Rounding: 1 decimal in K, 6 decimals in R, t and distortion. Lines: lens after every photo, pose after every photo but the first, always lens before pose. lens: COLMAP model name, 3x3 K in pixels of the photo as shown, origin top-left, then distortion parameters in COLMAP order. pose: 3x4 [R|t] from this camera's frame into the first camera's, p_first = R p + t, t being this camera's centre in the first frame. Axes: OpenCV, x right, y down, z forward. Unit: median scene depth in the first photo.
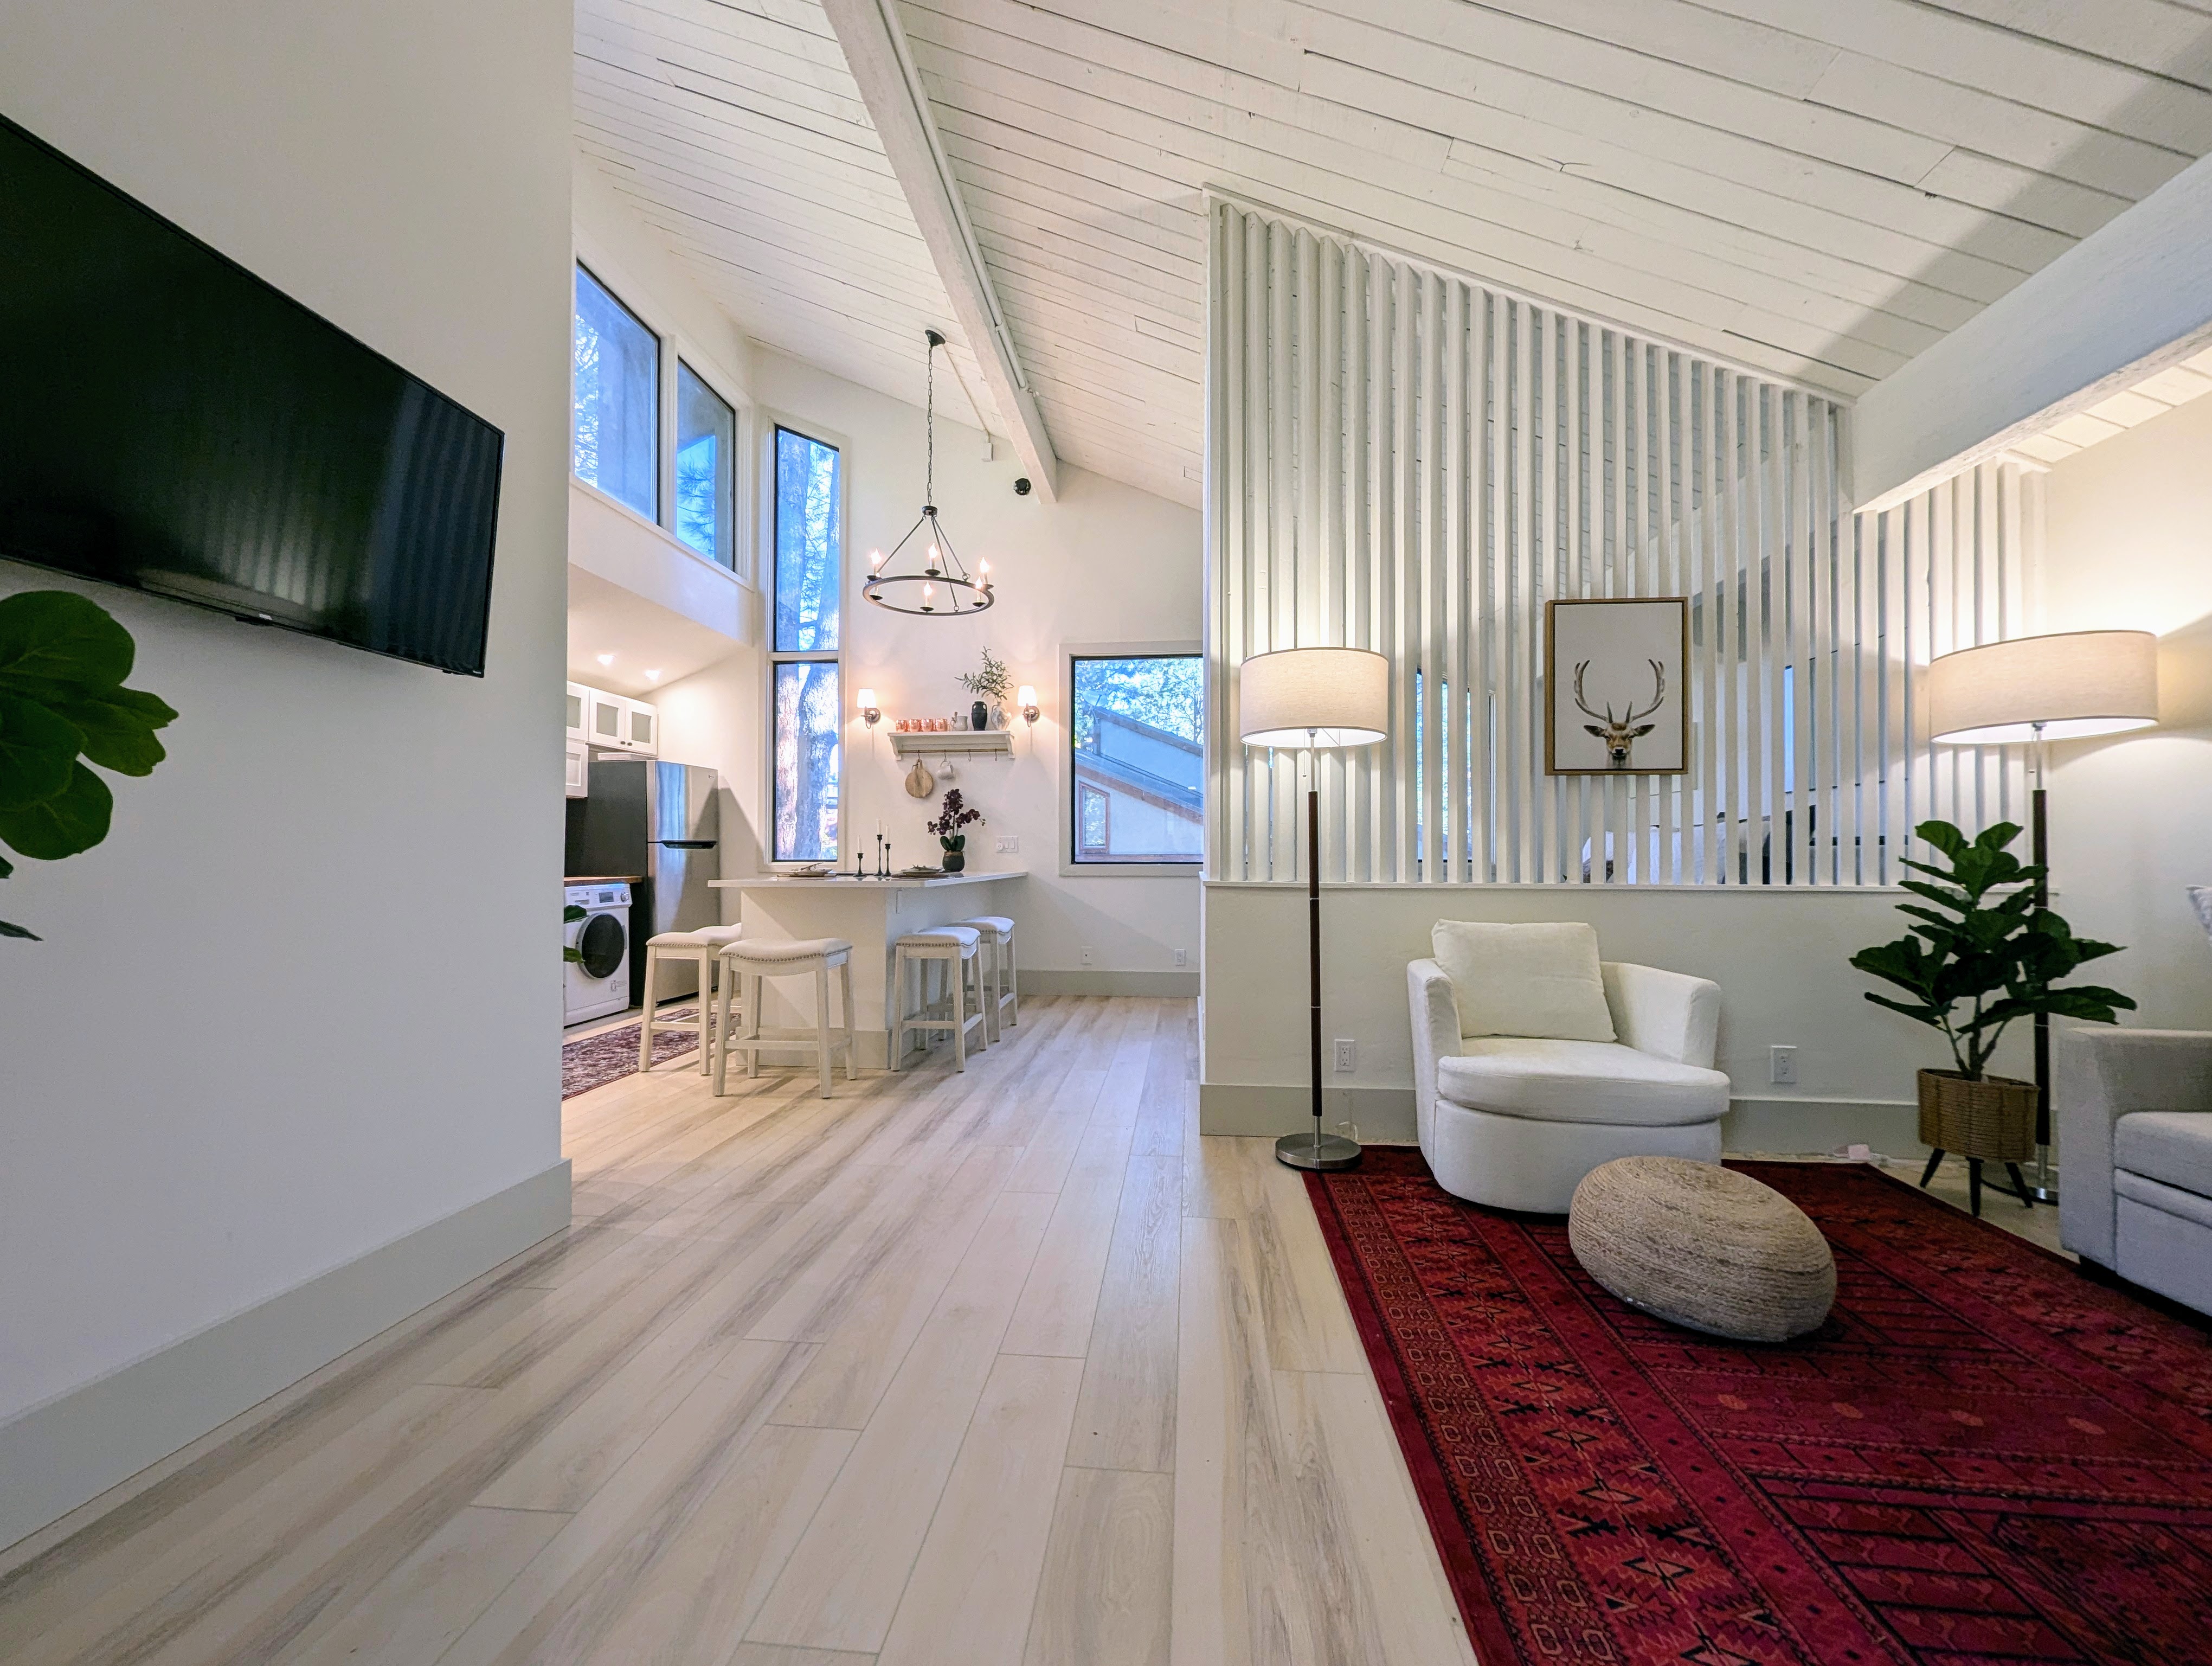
lens RADIAL K [[867.3, 0, 1098.0], [0, 867.3, 848.9], [0, 0, 1]] dist [-0.000017, -0.001008]
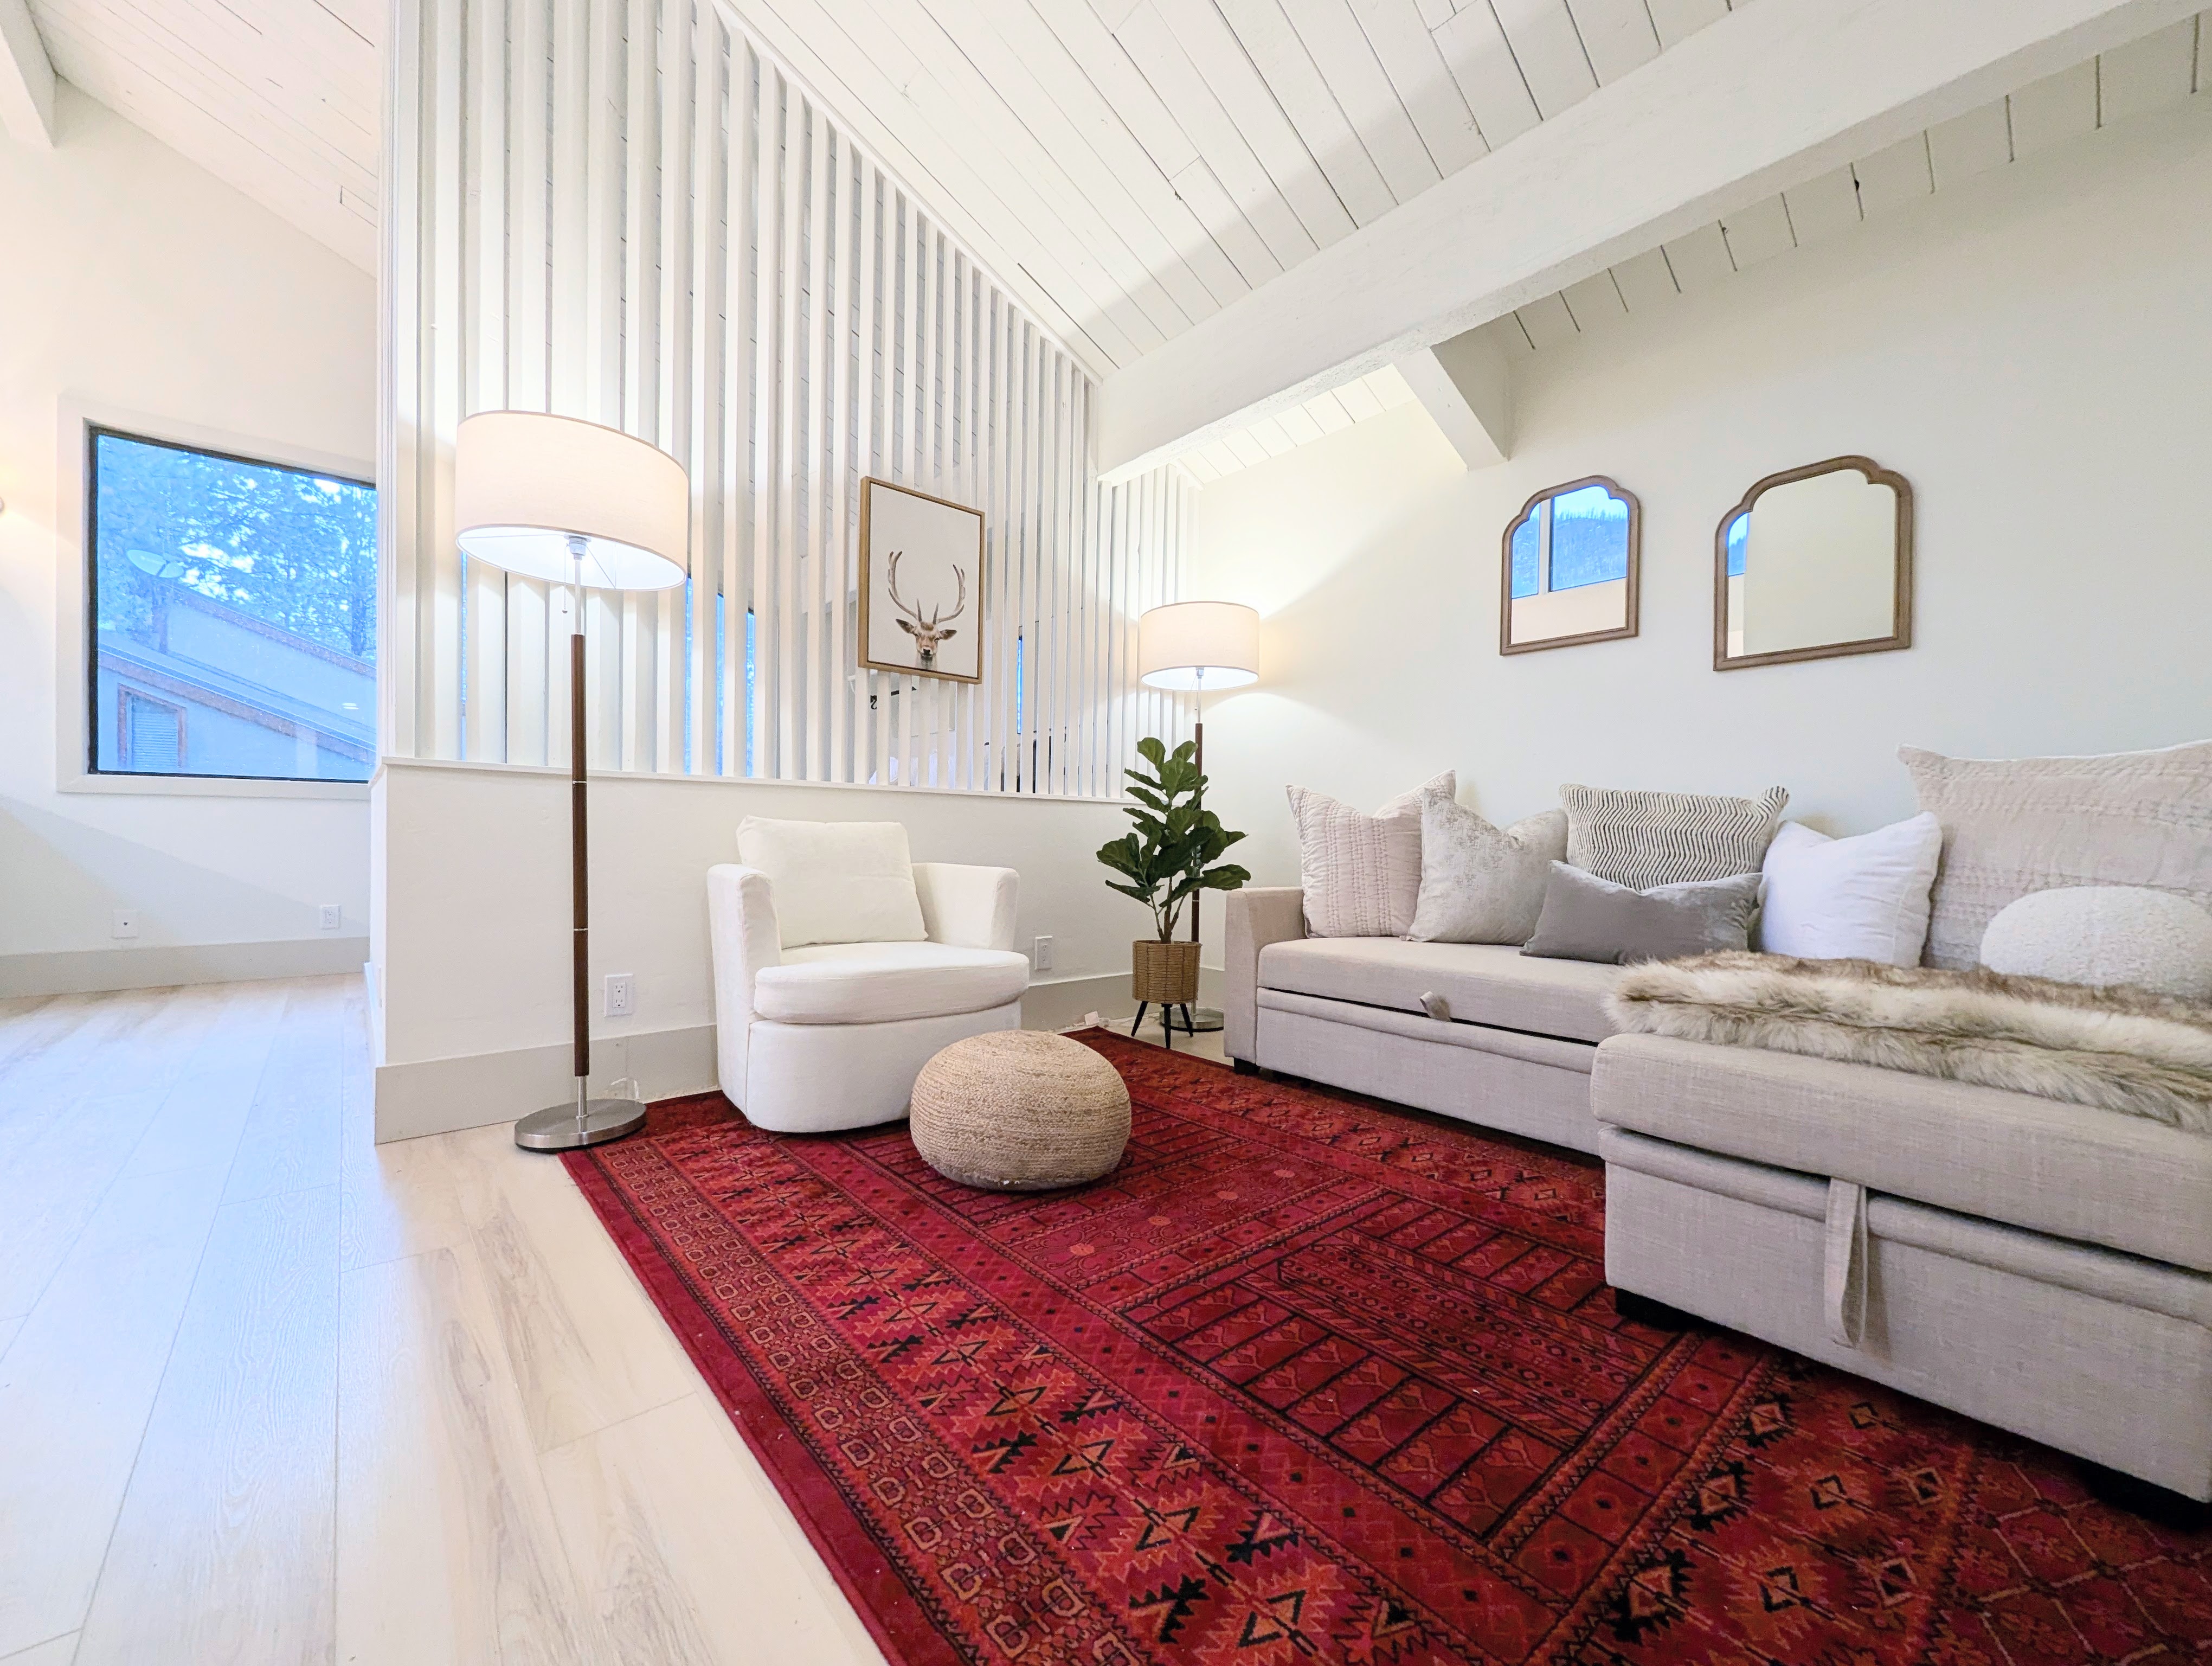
lens RADIAL K [[872.5, 0, 1106.7], [0, 872.5, 849.6], [0, 0, 1]] dist [0.001014, 0.000538]
pose [[0.678902, -0.002146, 0.734226, 0.013072], [-0.024007, 0.999396, 0.025119, 0.098431], [-0.733836, -0.034680, 0.678440, 0.201185]]
